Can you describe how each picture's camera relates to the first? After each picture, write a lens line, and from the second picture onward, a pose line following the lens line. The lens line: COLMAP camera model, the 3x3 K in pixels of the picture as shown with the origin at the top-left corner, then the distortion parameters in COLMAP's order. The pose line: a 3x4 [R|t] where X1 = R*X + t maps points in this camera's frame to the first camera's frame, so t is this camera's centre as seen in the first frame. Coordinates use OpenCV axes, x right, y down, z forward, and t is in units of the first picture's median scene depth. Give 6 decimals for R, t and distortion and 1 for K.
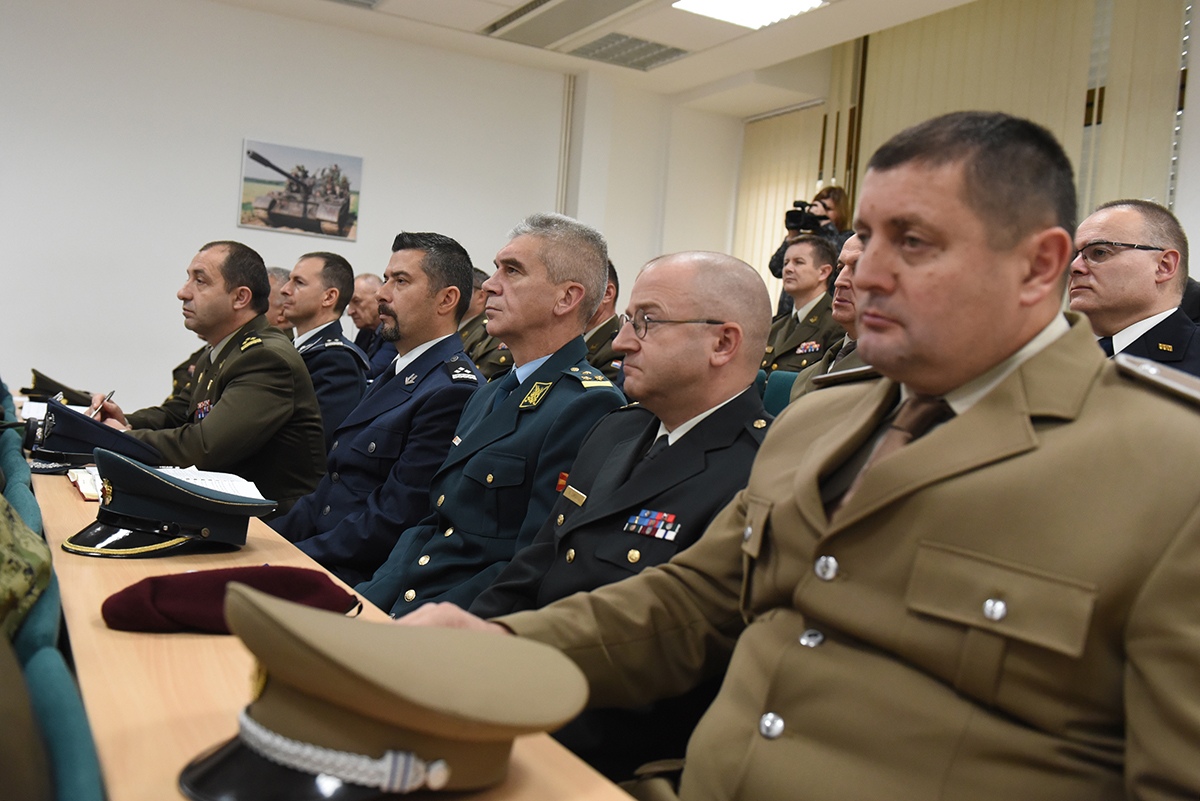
lens RADIAL K [[1076.7, 0, 593.3], [0, 1076.7, 401.1], [0, 0, 1]] dist [-0.026101, -0.009506]
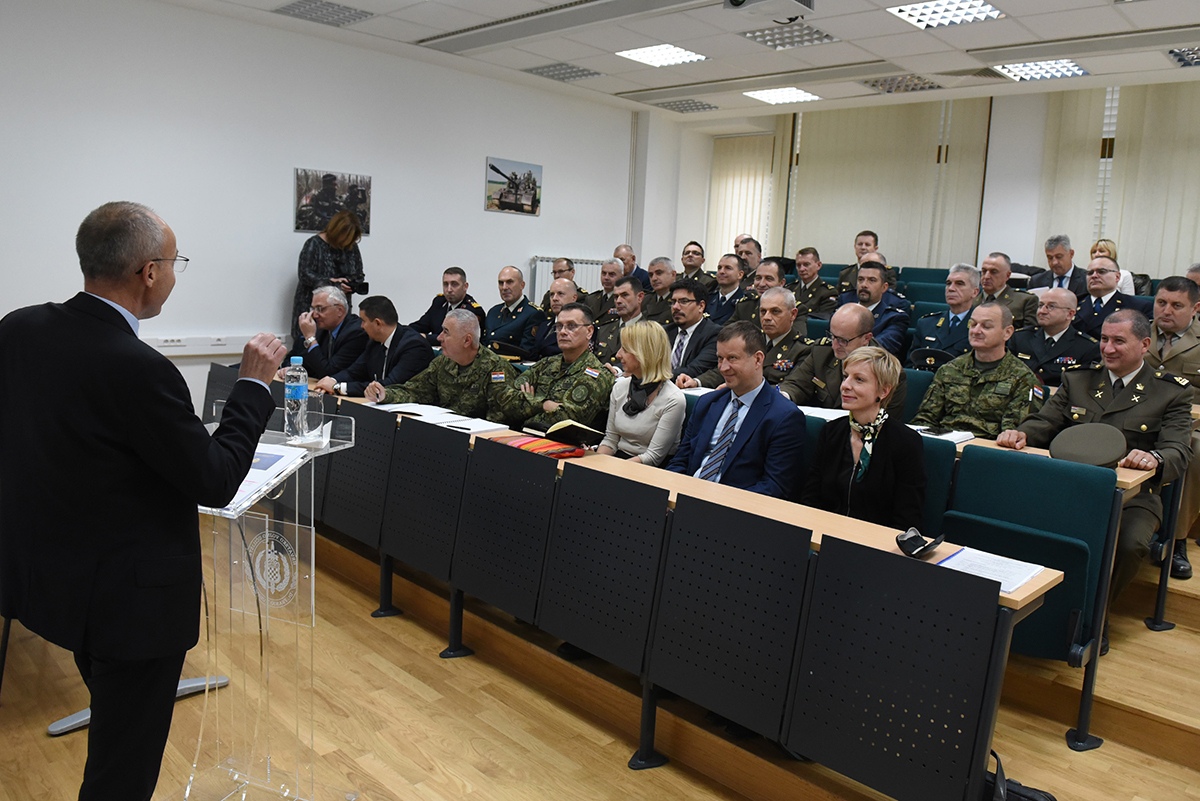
lens RADIAL K [[810.2, 0, 605.5], [0, 810.2, 404.8], [0, 0, 1]] dist [-0.040413, 0.002744]
pose [[0.958379, -0.072558, 0.276125, -0.507448], [0.030866, 0.987830, 0.152443, -0.047286], [-0.283825, -0.137576, 0.948955, -0.287319]]
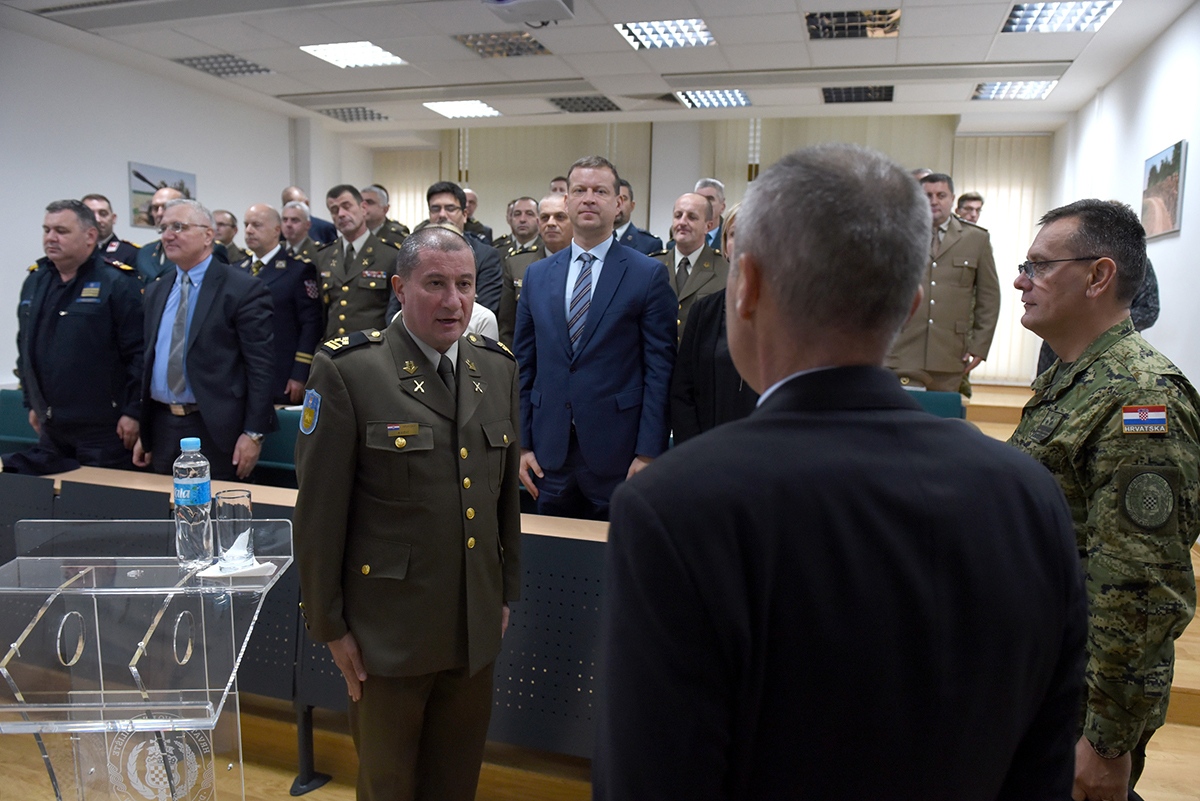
lens RADIAL K [[810.2, 0, 562.0], [0, 810.2, 427.2], [0, 0, 1]] dist [-0.040413, 0.002744]
pose [[0.751429, -0.153962, 0.641600, -0.598285], [0.053539, 0.983416, 0.173282, -0.055107], [-0.657639, -0.095858, 0.747210, -0.157426]]
